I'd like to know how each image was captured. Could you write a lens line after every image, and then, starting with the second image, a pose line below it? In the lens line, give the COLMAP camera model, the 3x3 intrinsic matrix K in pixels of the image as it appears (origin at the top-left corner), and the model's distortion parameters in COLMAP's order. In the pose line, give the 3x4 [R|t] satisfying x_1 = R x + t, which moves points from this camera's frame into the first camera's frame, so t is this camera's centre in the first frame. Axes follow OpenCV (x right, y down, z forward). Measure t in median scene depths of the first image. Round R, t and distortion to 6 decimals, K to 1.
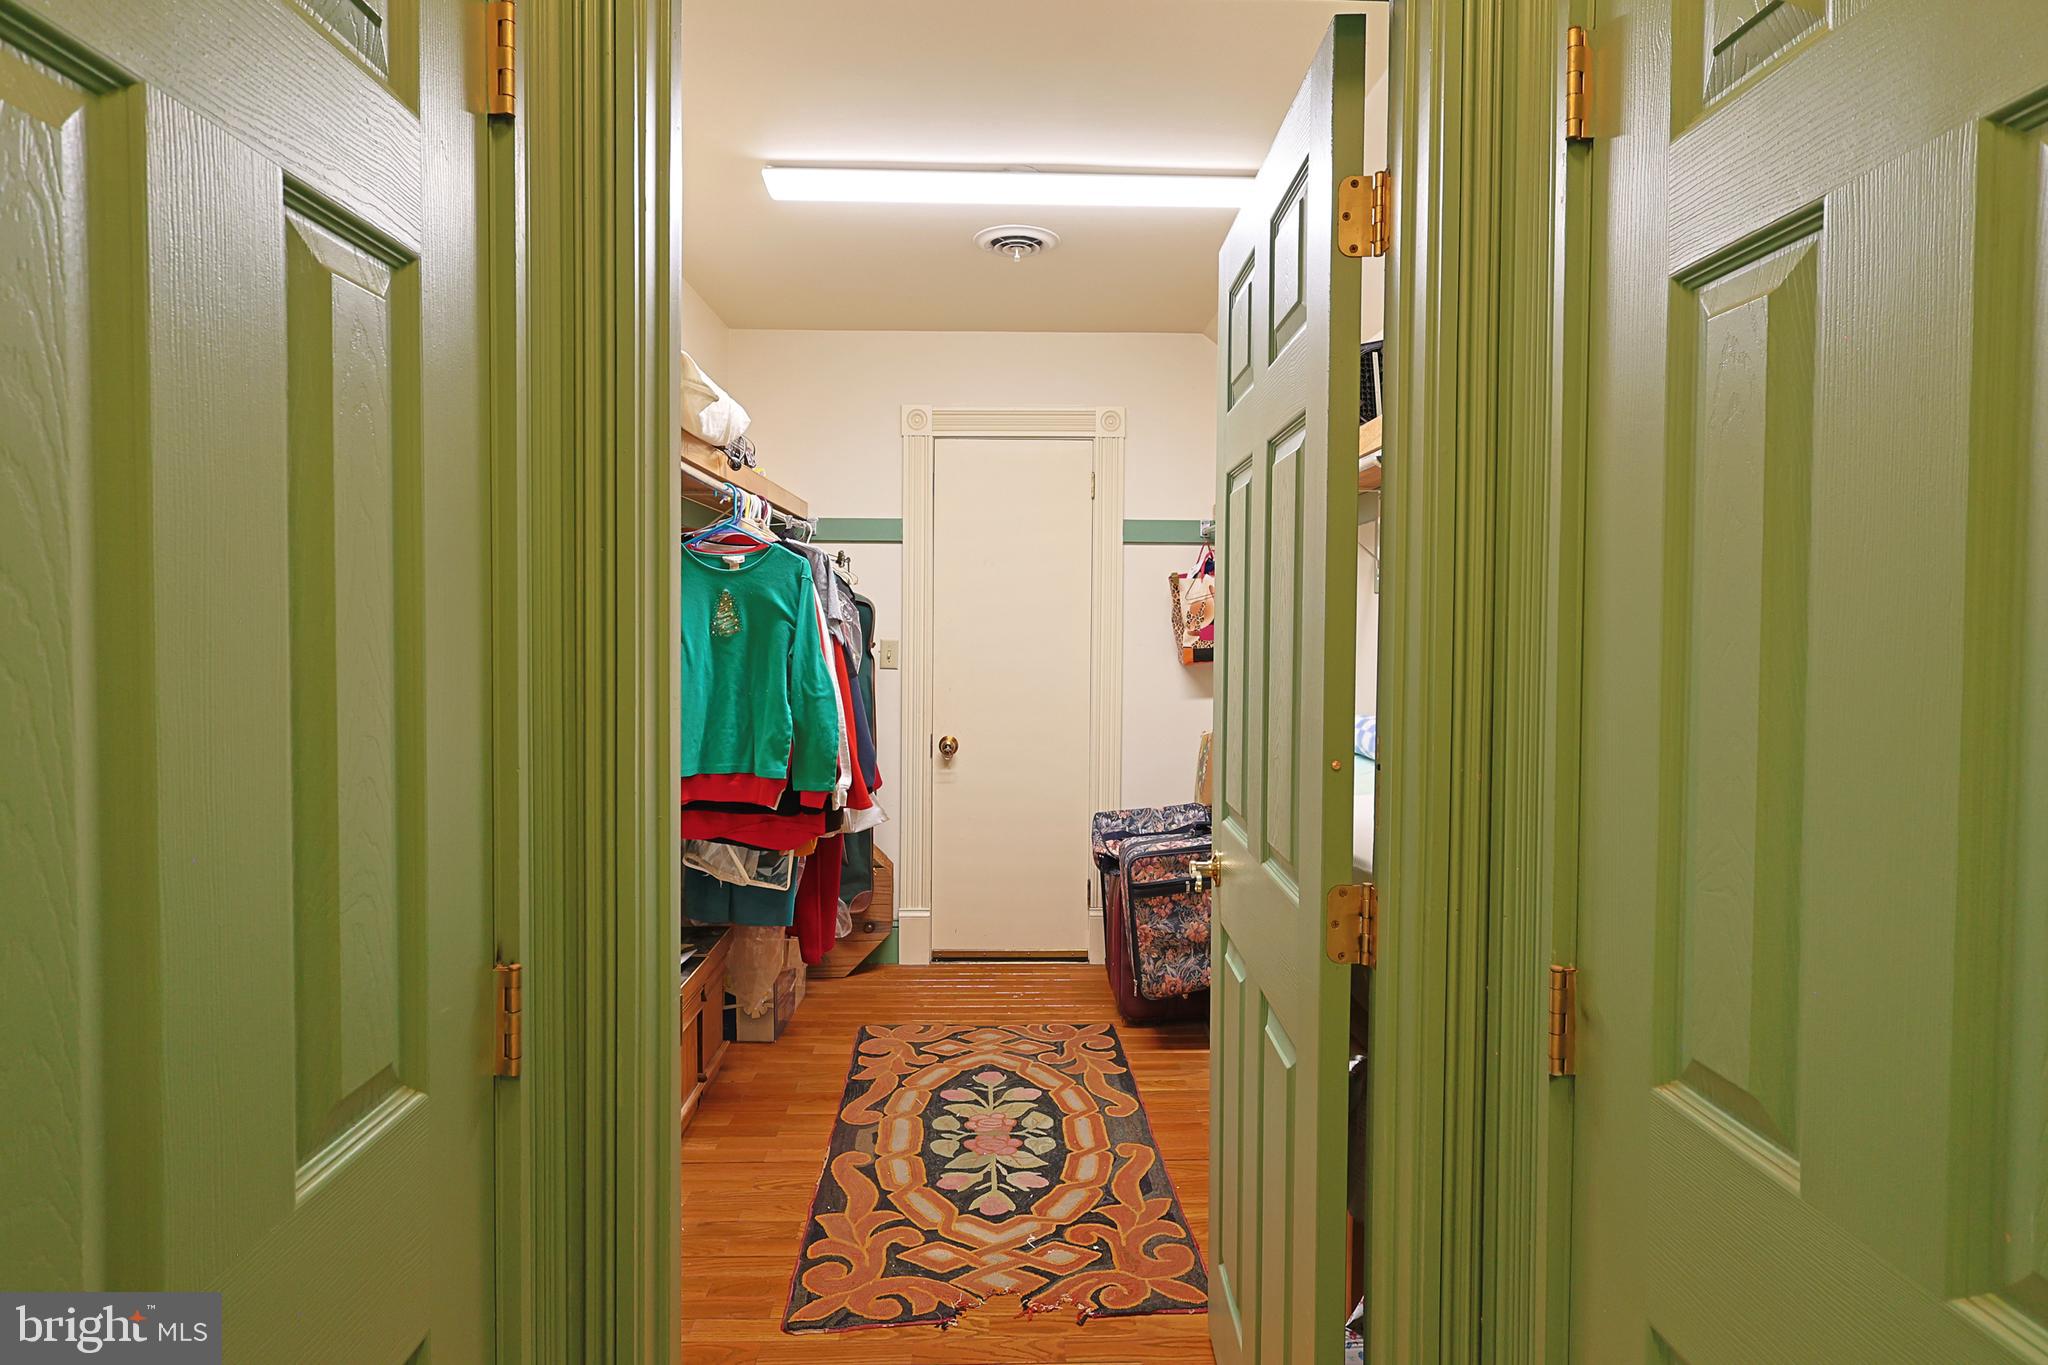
lens RADIAL K [[1006.0, 0, 1023.3], [0, 1006.0, 665.2], [0, 0, 1]] dist [0.000076, -0.000375]
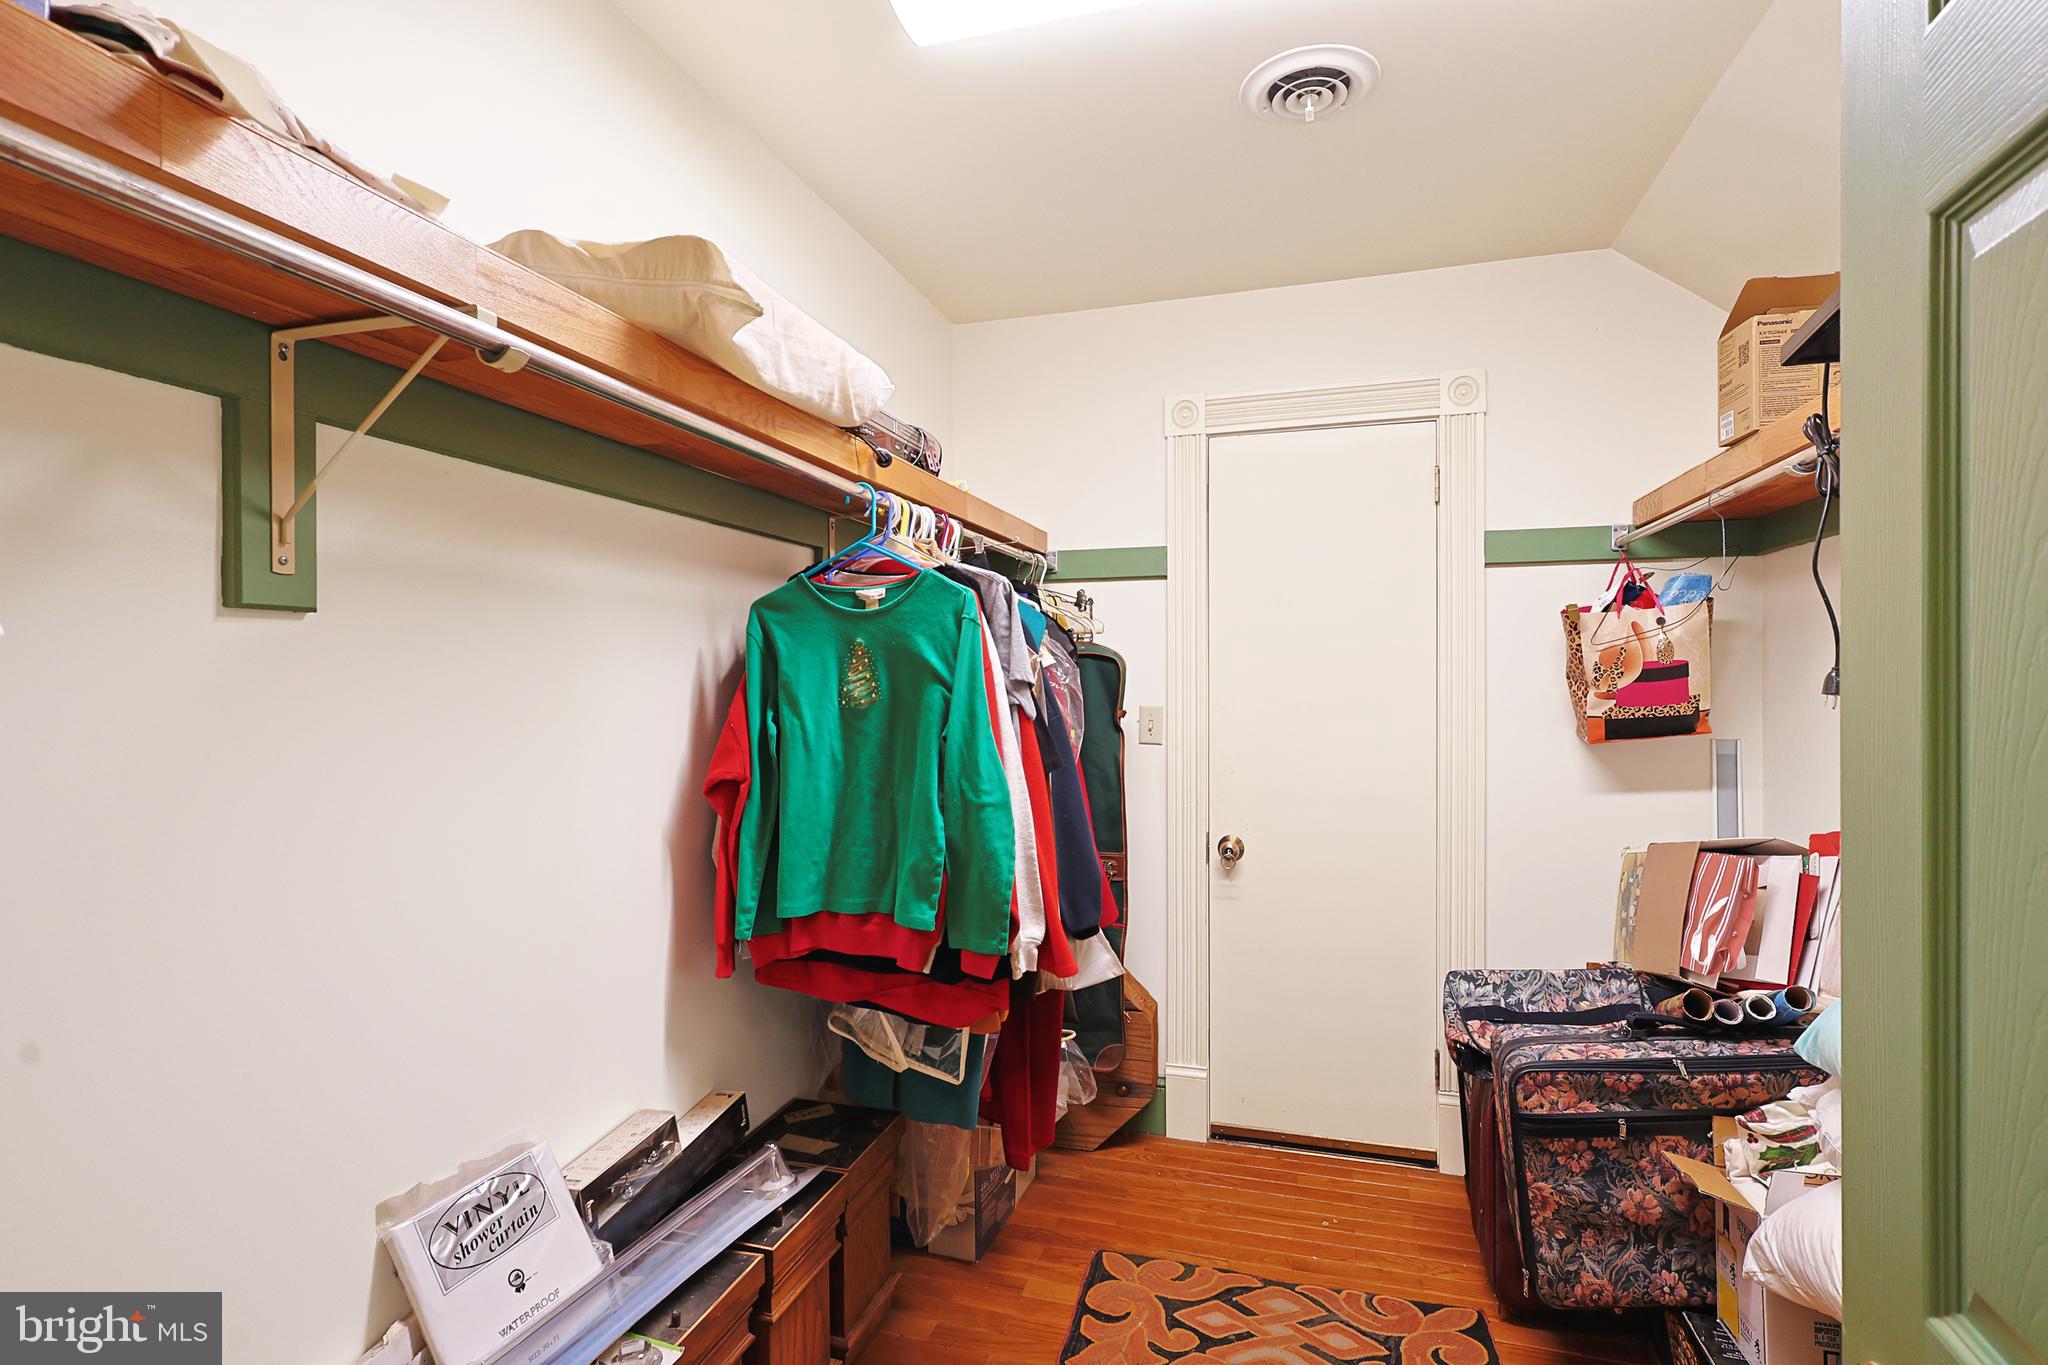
lens RADIAL K [[1006.0, 0, 1026.7], [0, 1006.0, 687.2], [0, 0, 1]] dist [0.000076, -0.000375]
pose [[0.951486, -0.008200, -0.307581, 0.013860], [-0.003004, 0.999350, -0.035935, -0.014416], [0.307676, 0.035115, 0.950843, 0.298962]]
